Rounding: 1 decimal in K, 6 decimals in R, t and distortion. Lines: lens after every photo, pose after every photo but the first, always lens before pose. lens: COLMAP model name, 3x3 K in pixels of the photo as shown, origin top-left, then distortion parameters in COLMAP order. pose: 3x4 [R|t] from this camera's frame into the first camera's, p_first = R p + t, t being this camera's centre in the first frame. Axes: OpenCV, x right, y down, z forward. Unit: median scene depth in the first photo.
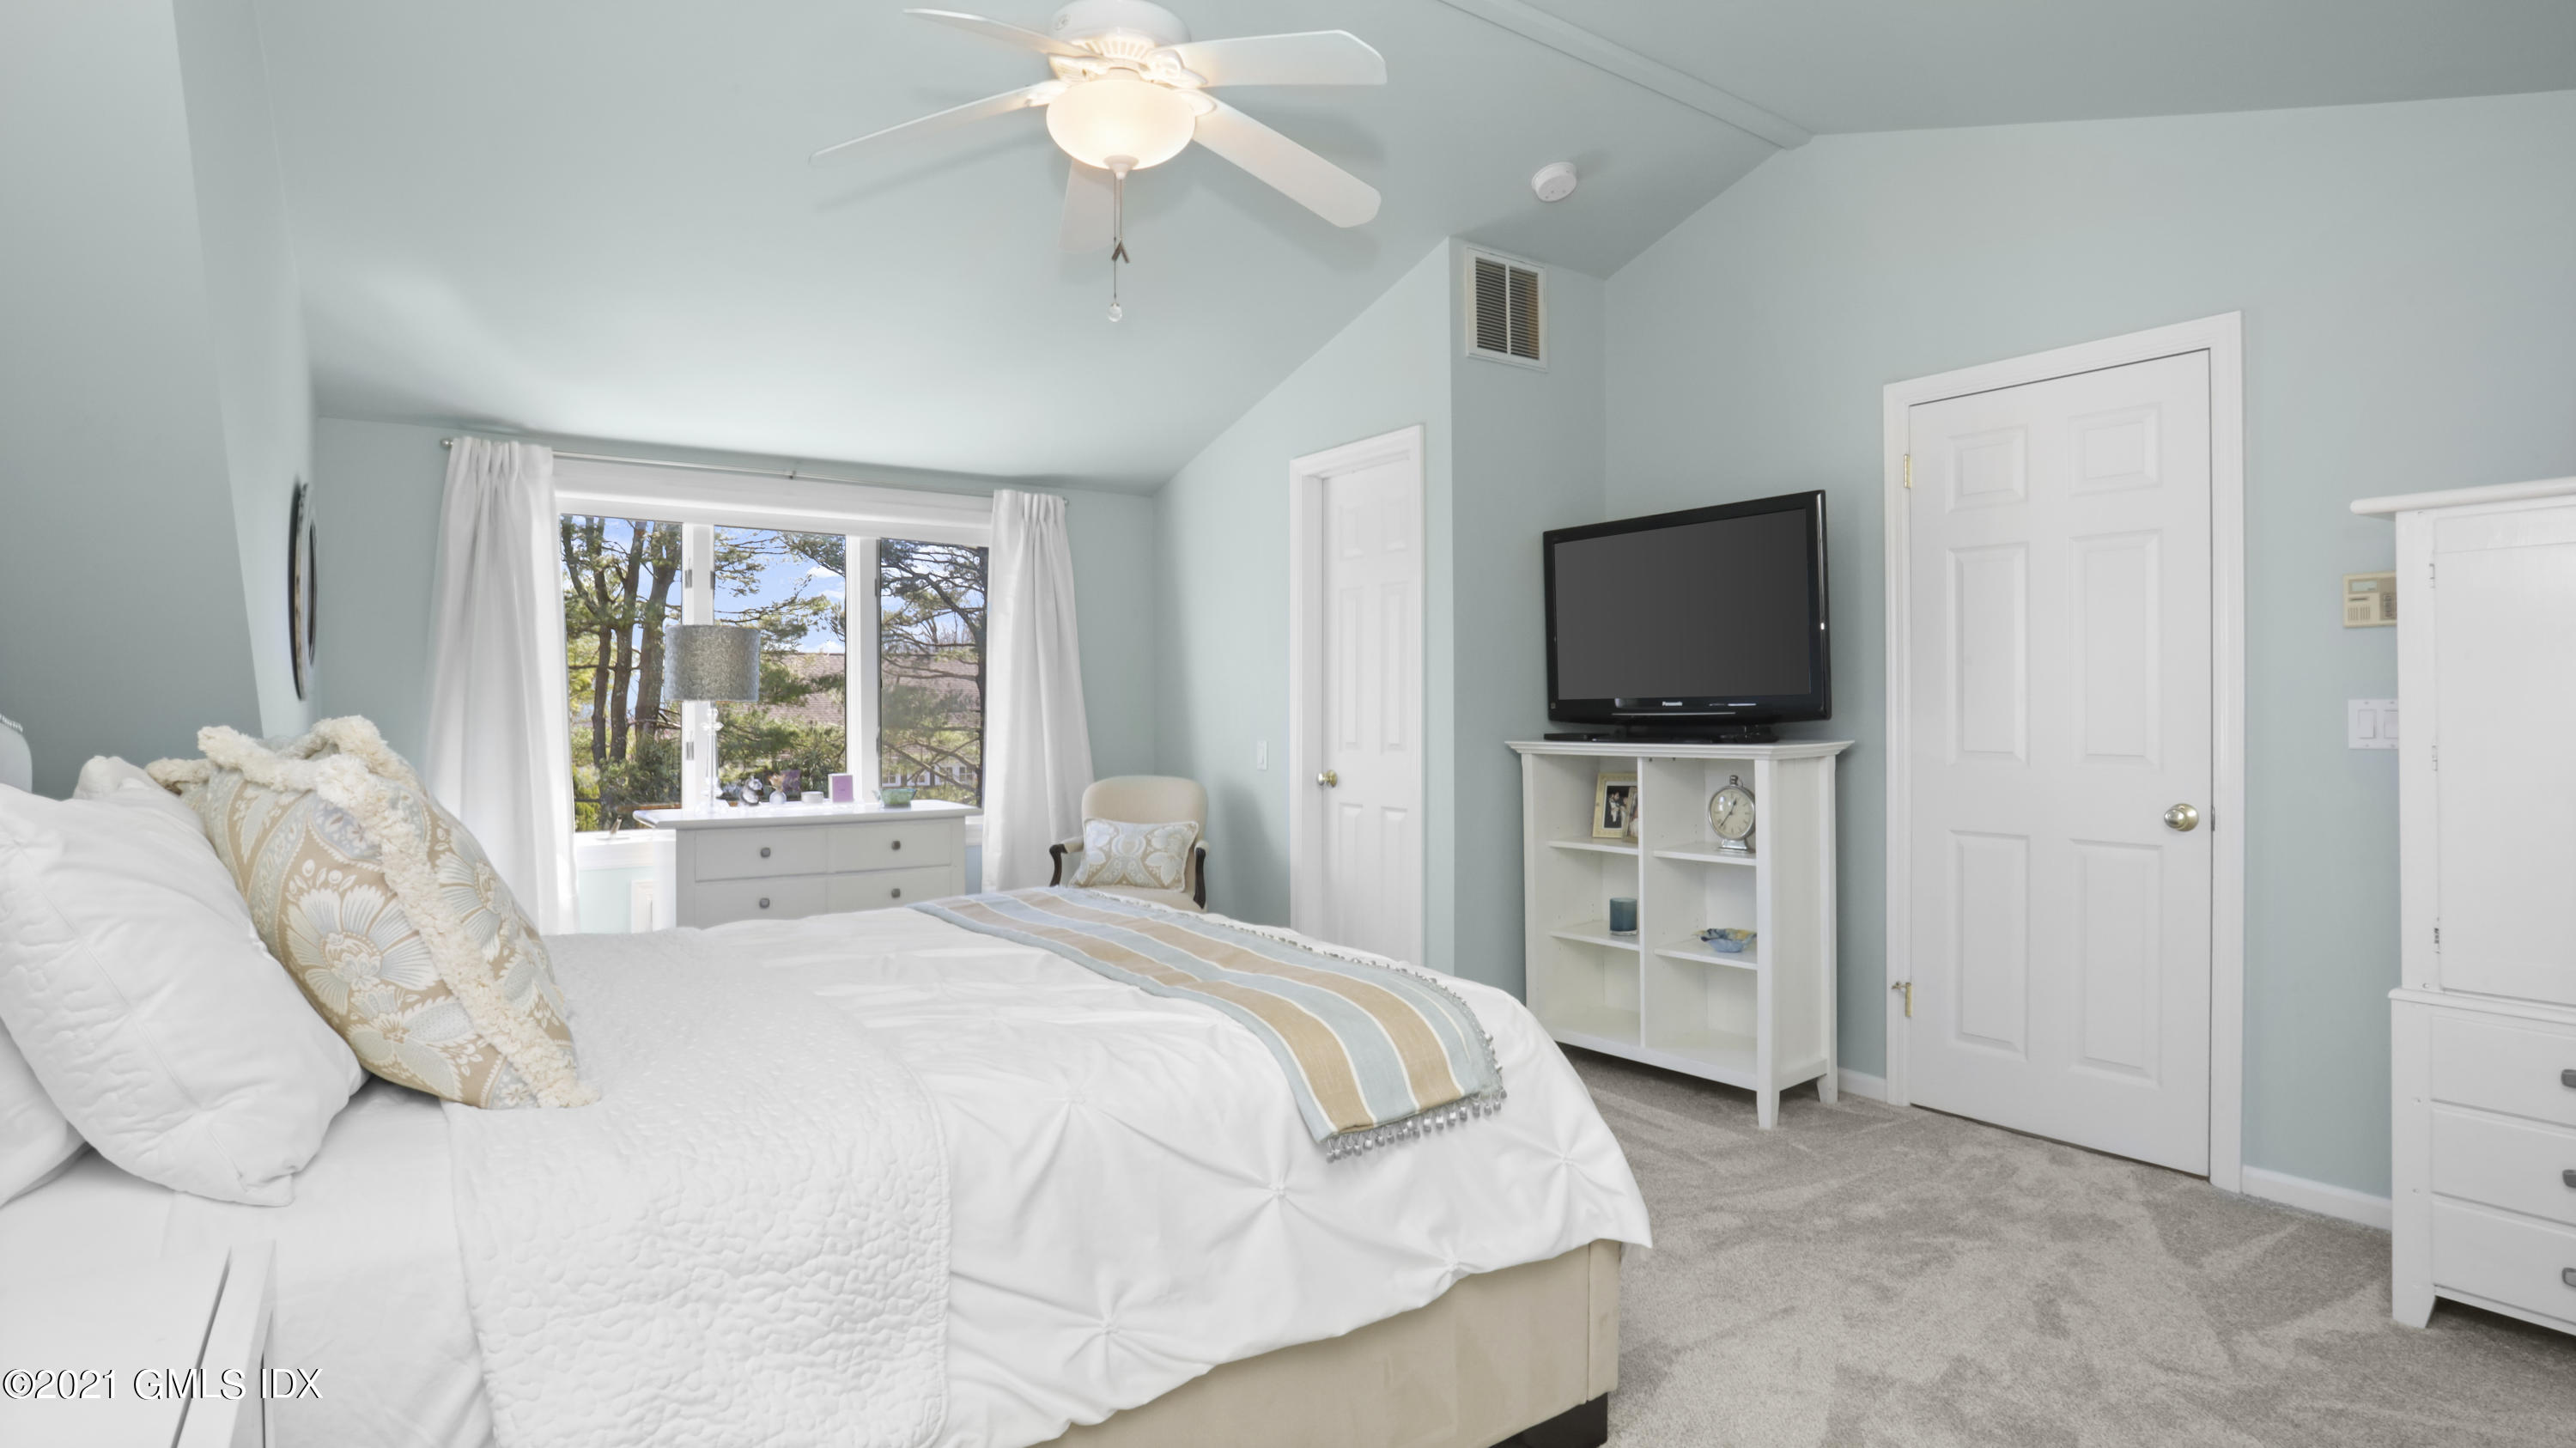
lens RADIAL K [[1298.9, 0, 1287.6], [0, 1298.9, 710.7], [0, 0, 1]] dist [-0.085018, 0.039443]
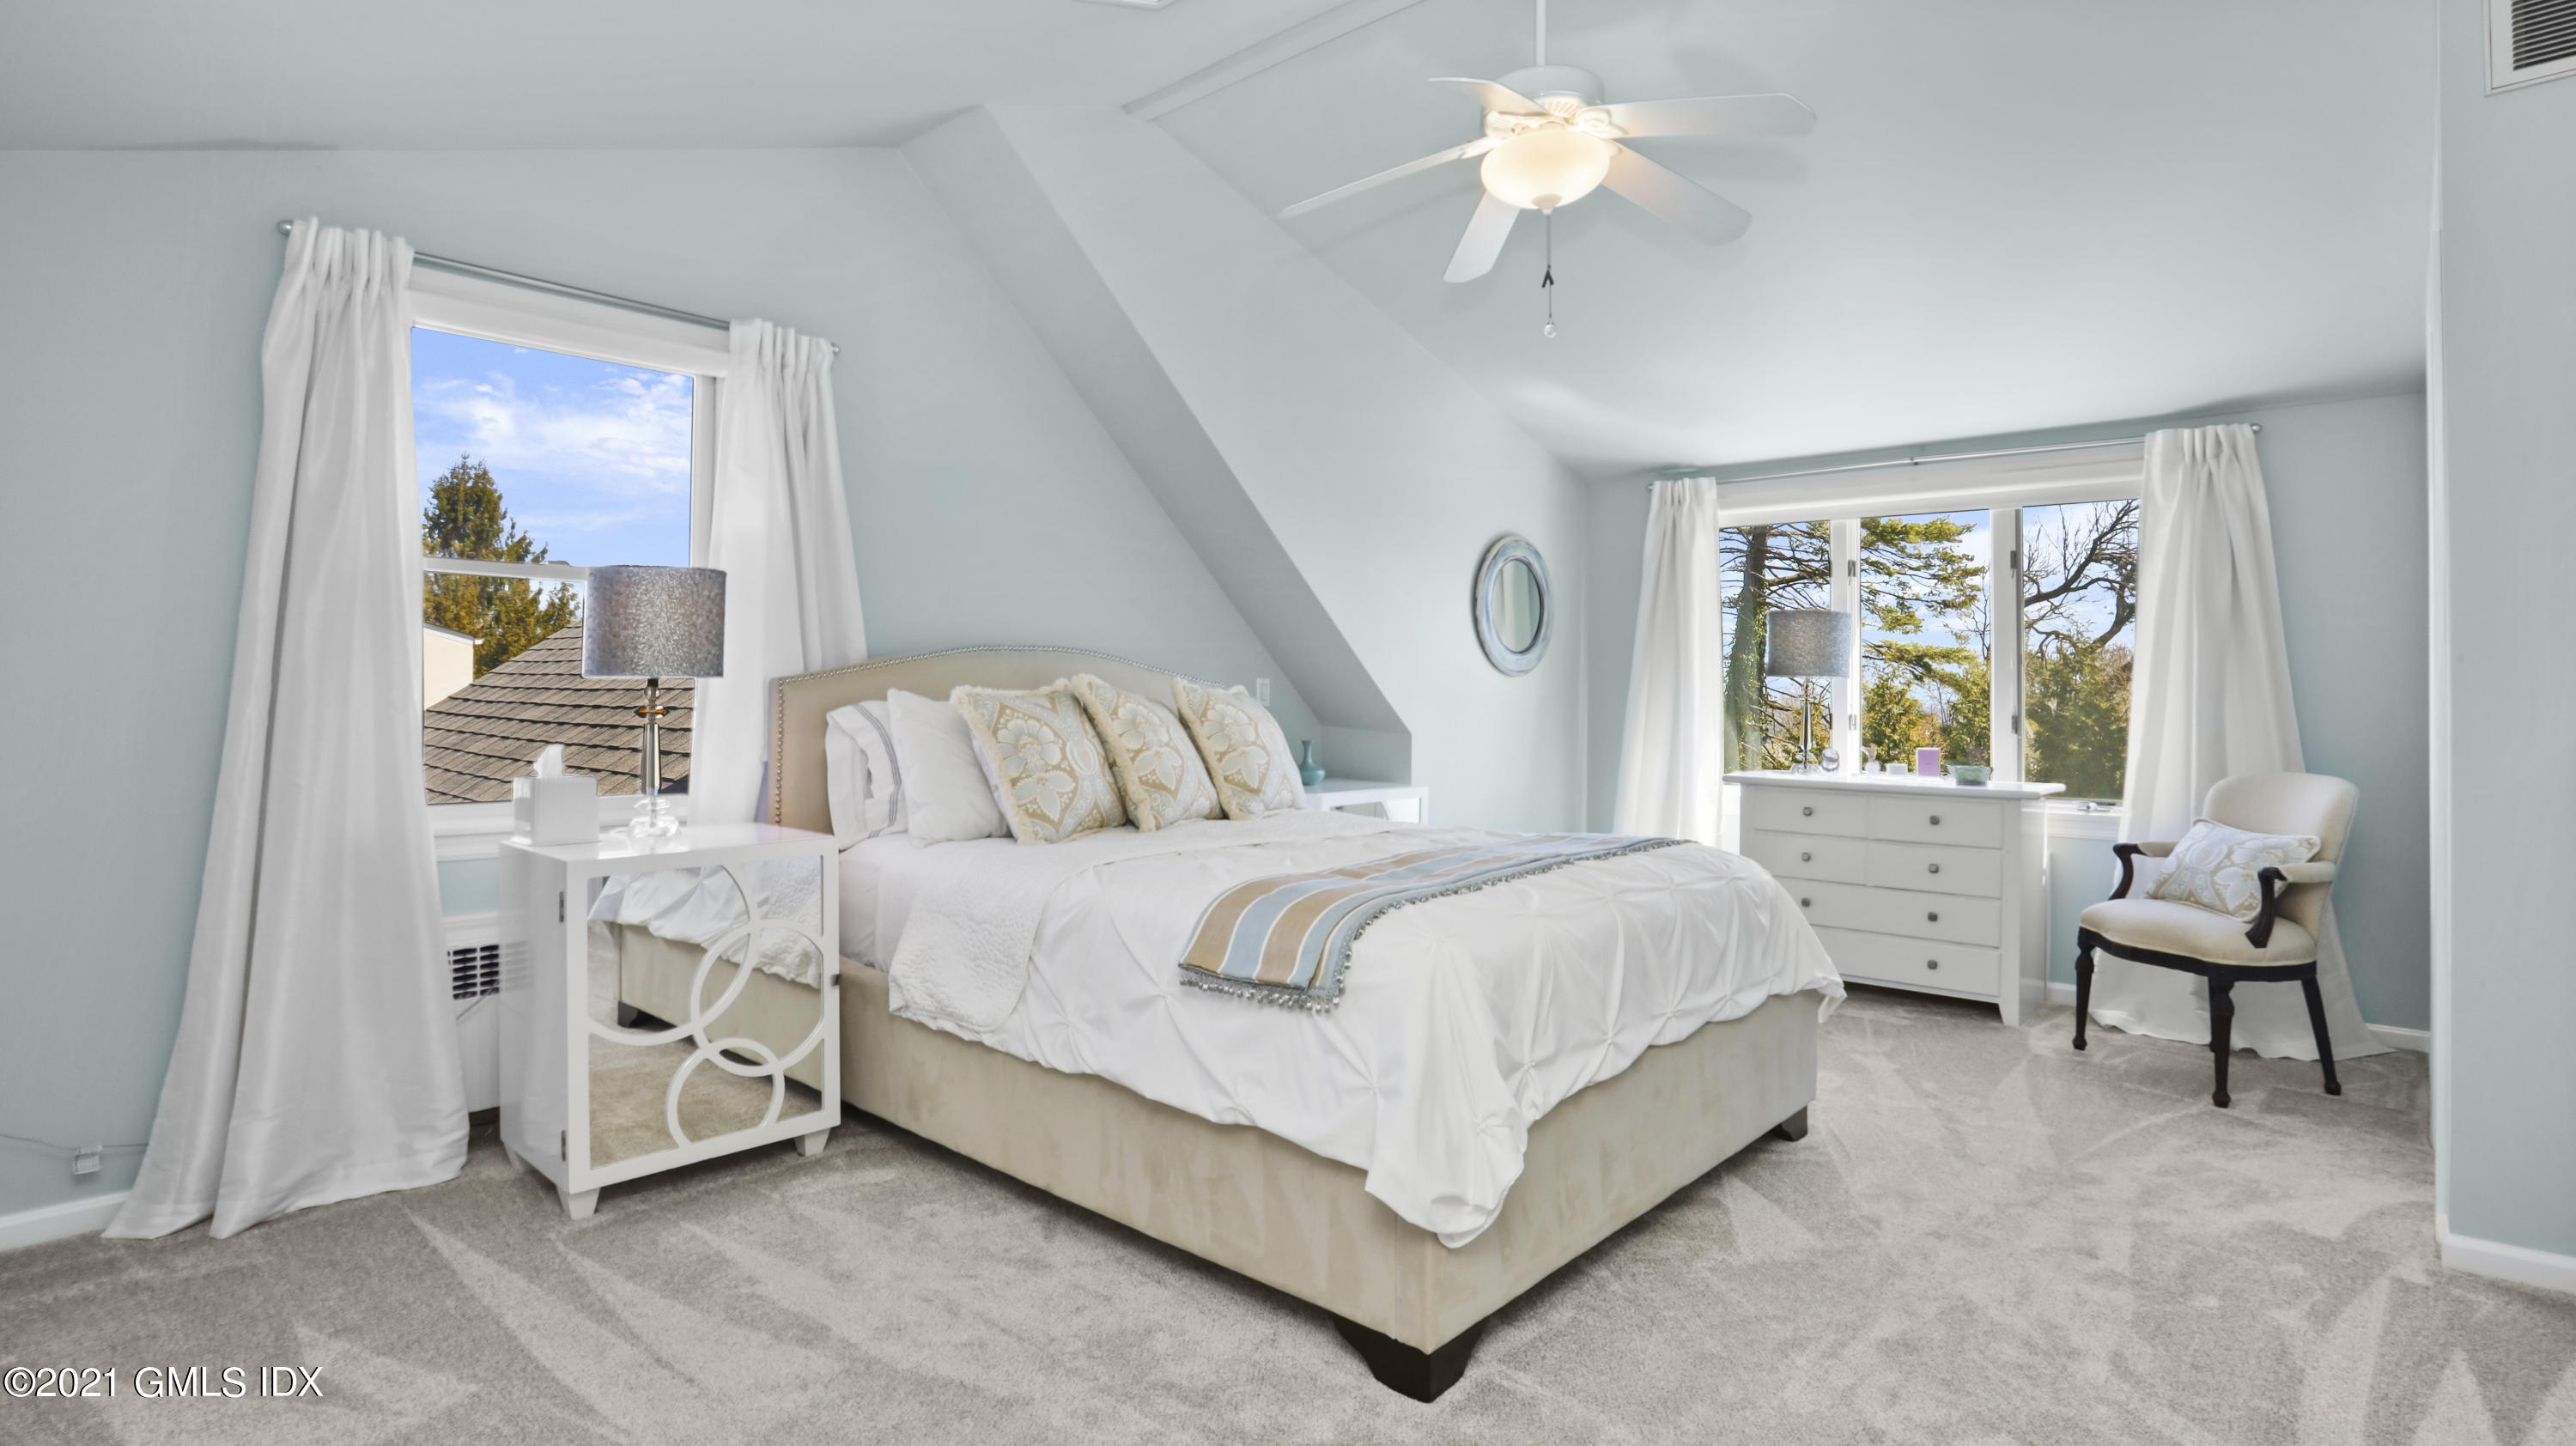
lens RADIAL K [[1264.4, 0, 1292.0], [0, 1264.4, 711.0], [0, 0, 1]] dist [-0.070747, 0.029464]
pose [[0.223946, 0.018183, -0.974432, 0.509897], [-0.010091, 0.999816, 0.016338, 0.008610], [0.974549, 0.006174, 0.224088, 0.291506]]
